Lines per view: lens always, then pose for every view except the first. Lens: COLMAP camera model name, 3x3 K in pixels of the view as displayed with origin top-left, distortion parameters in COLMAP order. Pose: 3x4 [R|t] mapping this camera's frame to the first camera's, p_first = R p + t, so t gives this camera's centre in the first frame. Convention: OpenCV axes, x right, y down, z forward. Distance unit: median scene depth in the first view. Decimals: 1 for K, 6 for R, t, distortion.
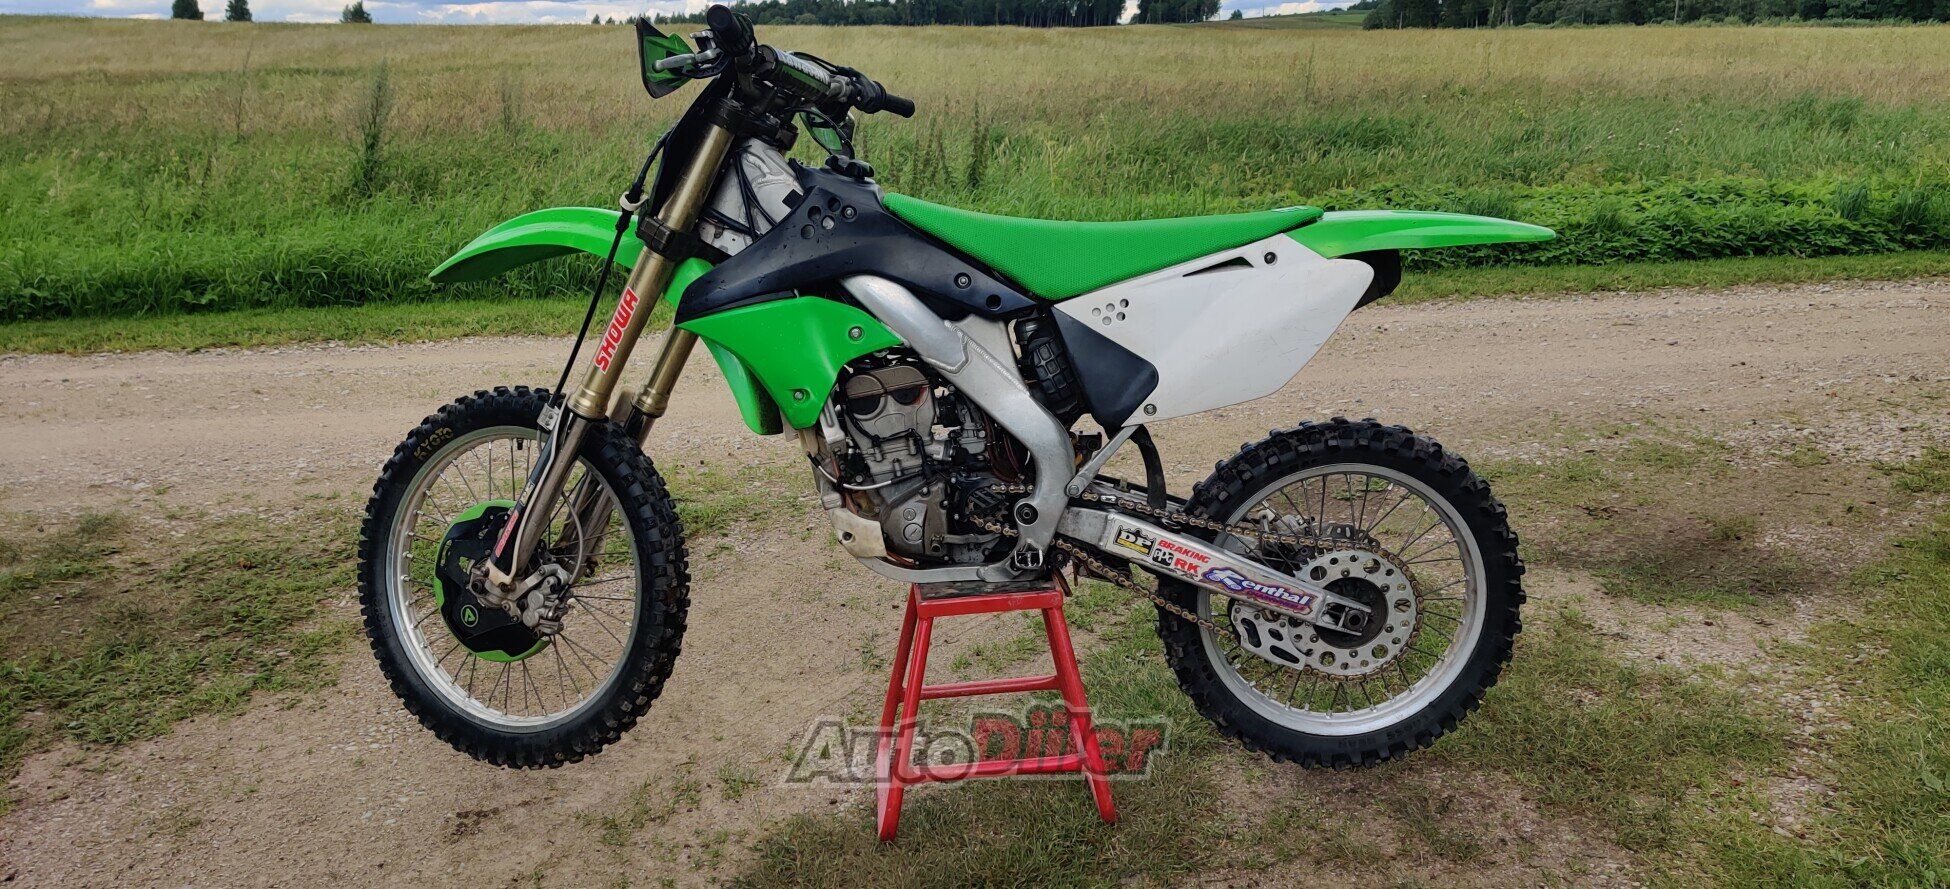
lens RADIAL K [[1494.4, 0, 966.3], [0, 1494.4, 431.1], [0, 0, 1]] dist [0.041699, -0.038643]
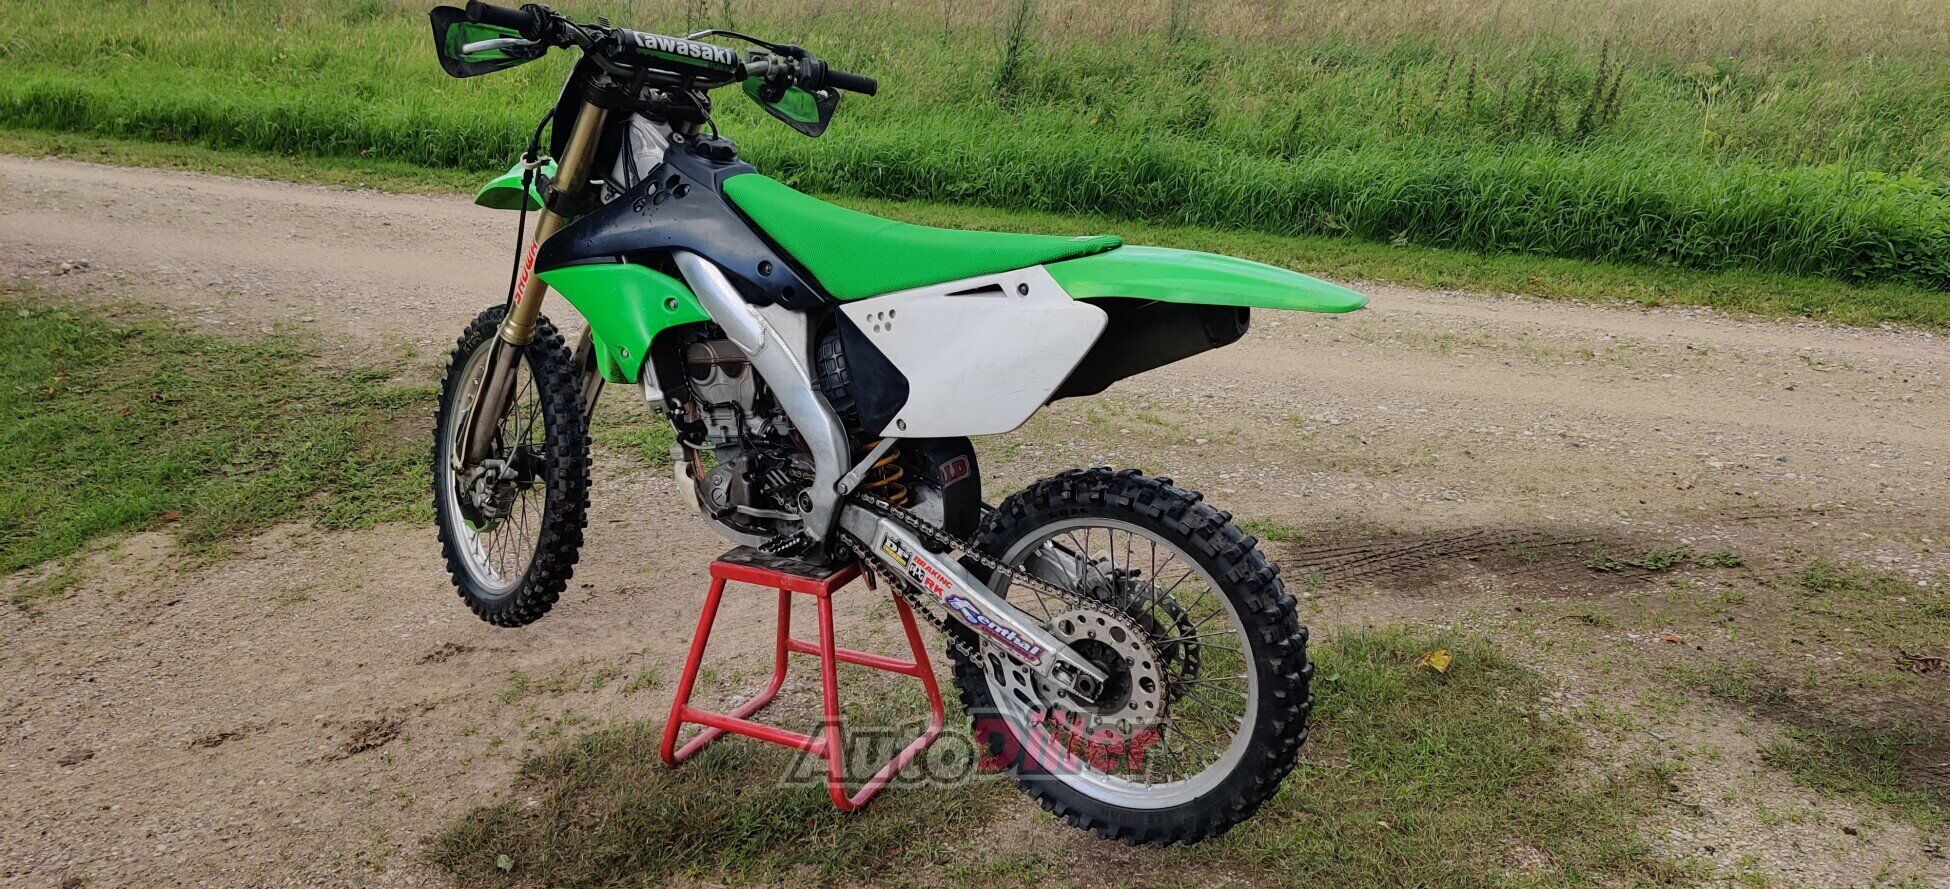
lens RADIAL K [[1494.4, 0, 966.9], [0, 1494.4, 457.2], [0, 0, 1]] dist [0.041699, -0.038643]
pose [[0.855363, 0.193627, -0.480482, 0.623188], [-0.153757, 0.980616, 0.121453, -0.116765], [0.494685, -0.030009, 0.868554, 0.157892]]
